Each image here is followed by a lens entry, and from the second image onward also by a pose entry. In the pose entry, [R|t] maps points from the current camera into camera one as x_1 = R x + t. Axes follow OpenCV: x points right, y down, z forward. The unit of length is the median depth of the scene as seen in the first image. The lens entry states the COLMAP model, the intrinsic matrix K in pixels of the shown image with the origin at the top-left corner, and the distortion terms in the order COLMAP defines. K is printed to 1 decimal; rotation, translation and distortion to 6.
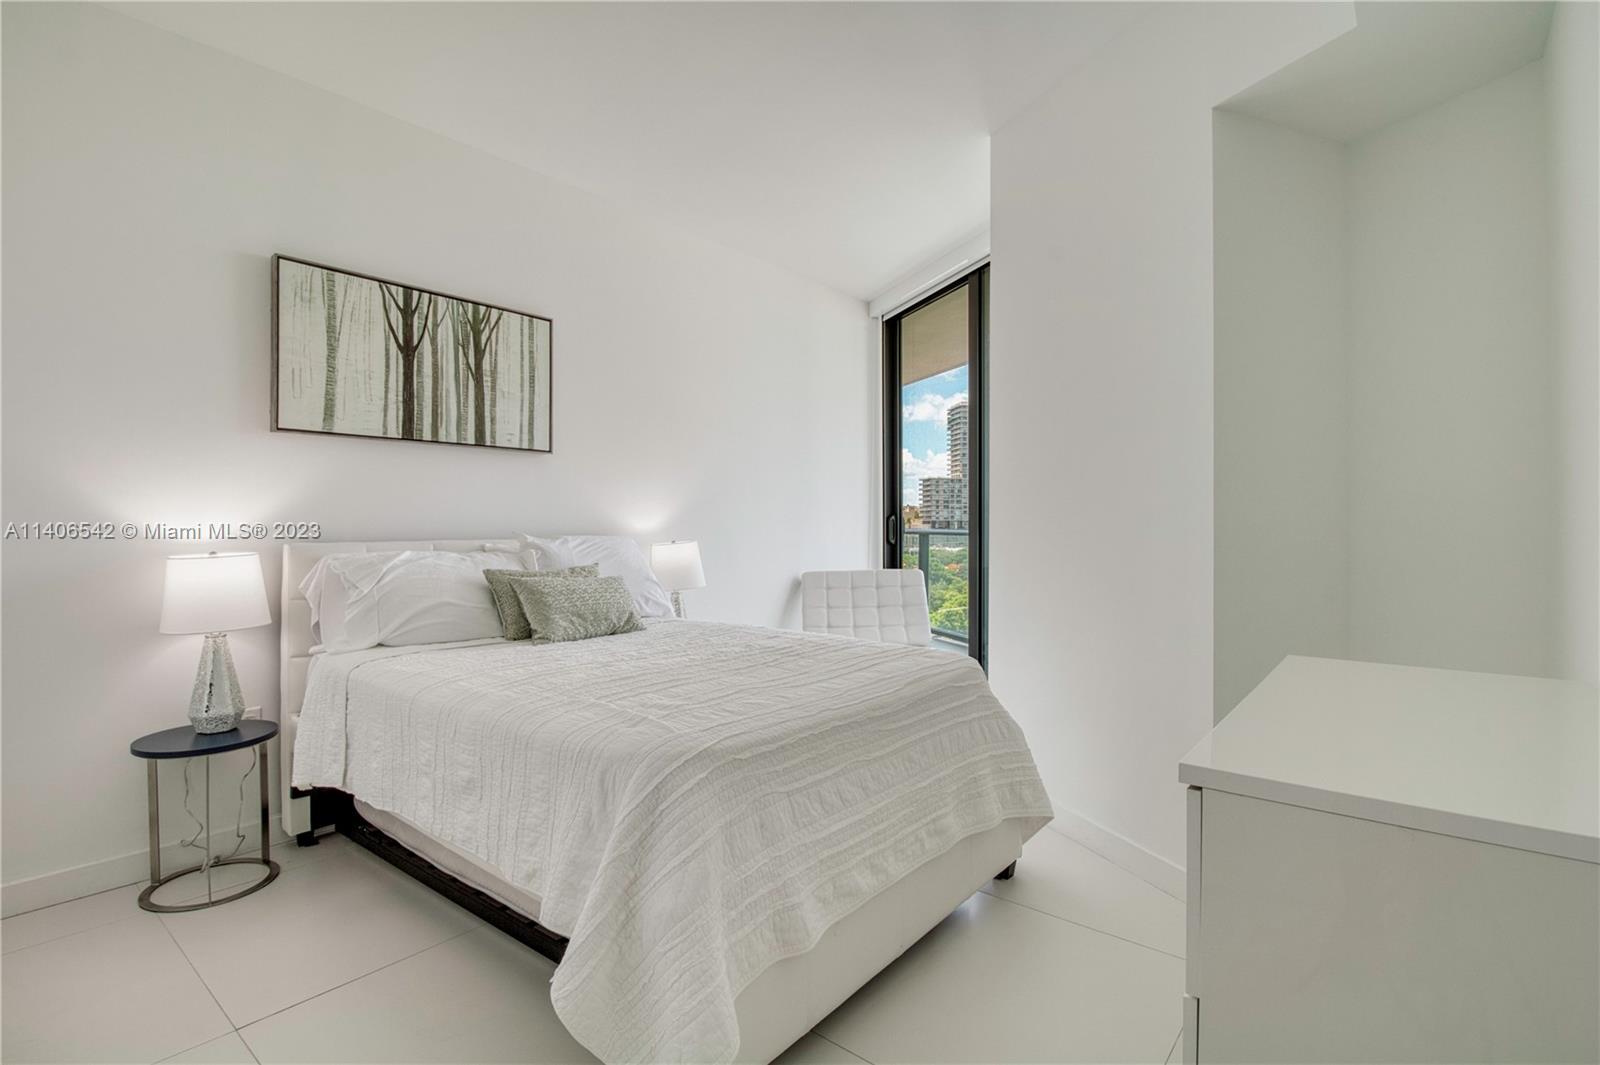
lens RADIAL K [[751.8, 0, 812.4], [0, 751.8, 524.3], [0, 0, 1]] dist [0.002525, -0.013671]
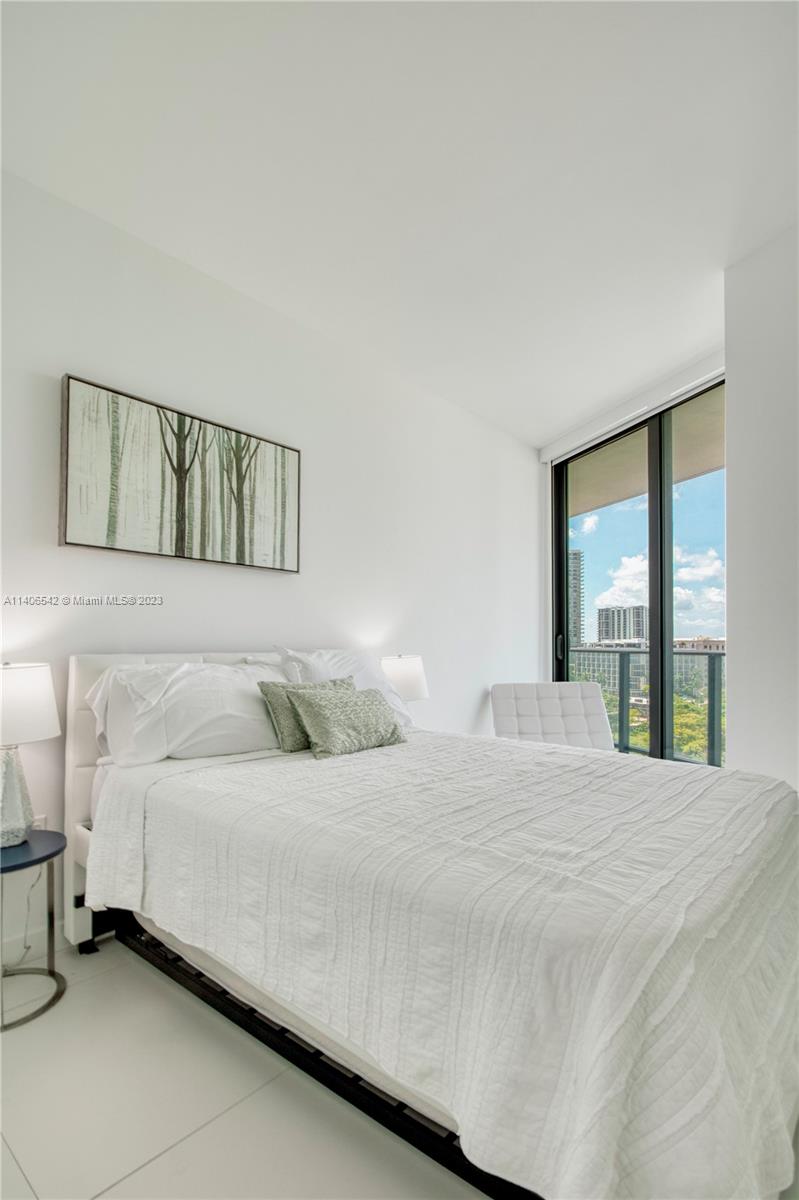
lens RADIAL K [[578.9, 0, 394.3], [0, 578.9, 634.5], [0, 0, 1]] dist [-0.008966, -0.001728]
pose [[0.999180, 0.005656, -0.040089, -0.208968], [-0.006309, 0.999849, -0.016173, 0.007071], [0.039992, 0.016412, 0.999065, 0.208556]]
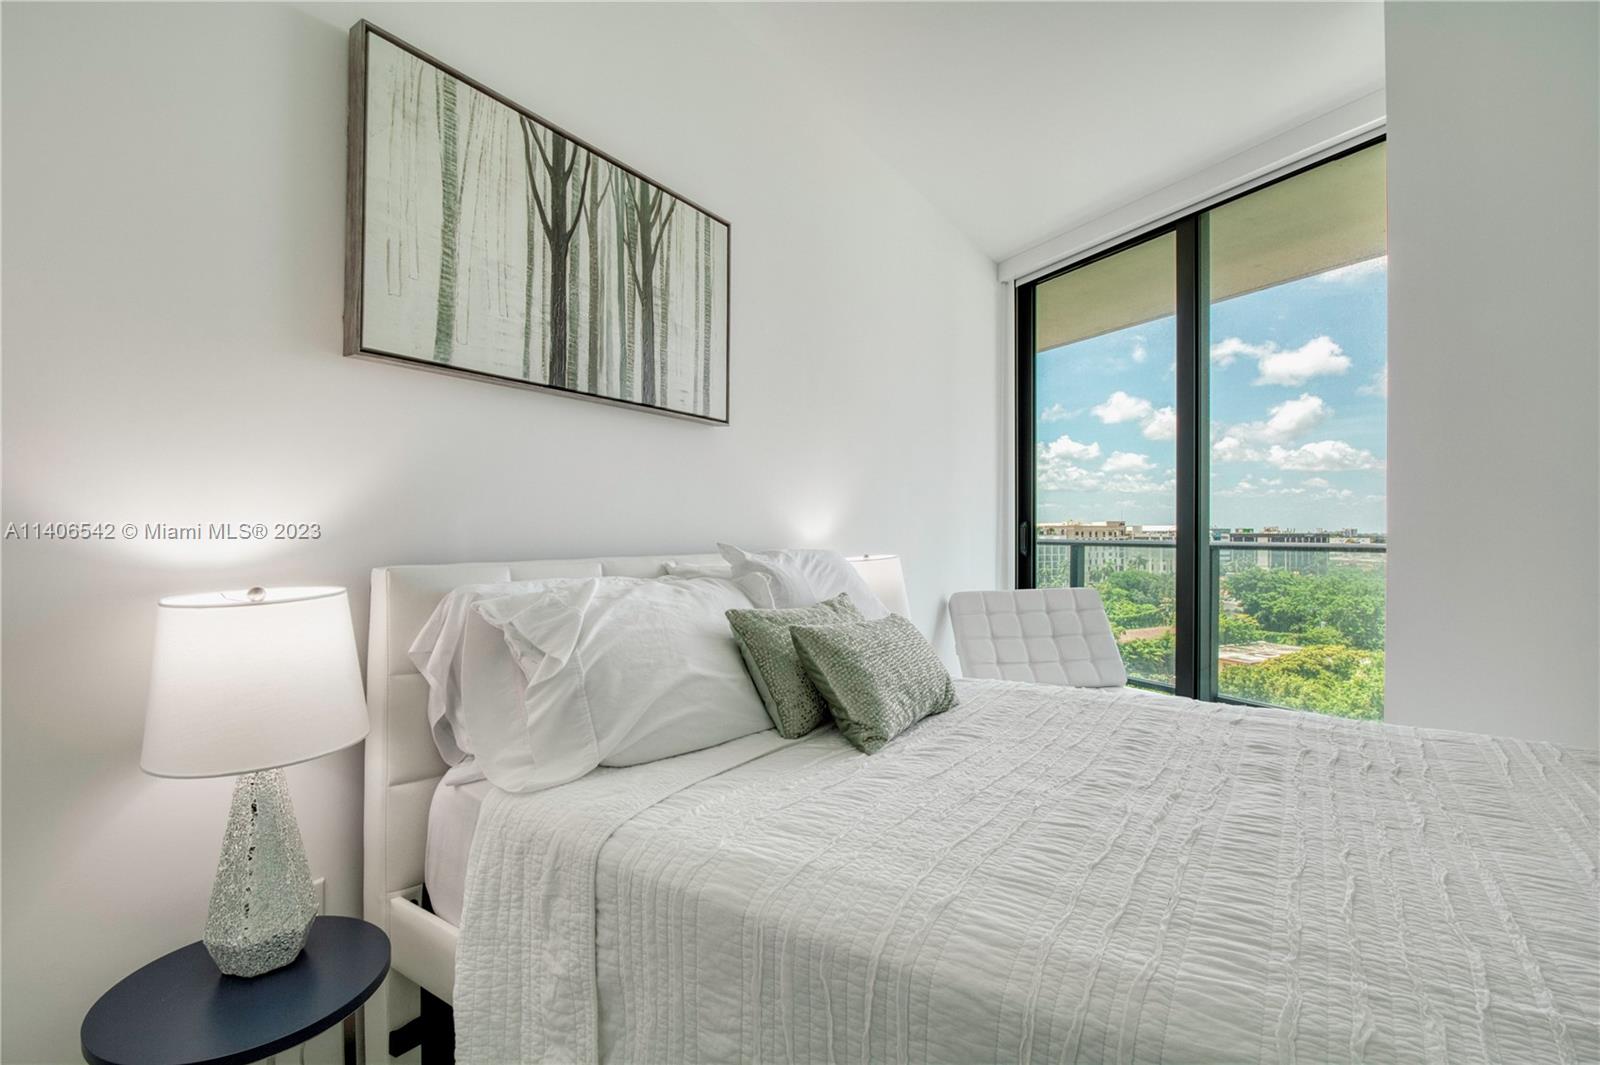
lens RADIAL K [[741.3, 0, 810.4], [0, 741.3, 525.9], [0, 0, 1]] dist [-0.001864, -0.011668]
pose [[0.994070, 0.004696, 0.108638, -0.411169], [-0.003940, 0.999967, -0.007169, -0.000656], [-0.108668, 0.006698, 0.994056, 0.406285]]
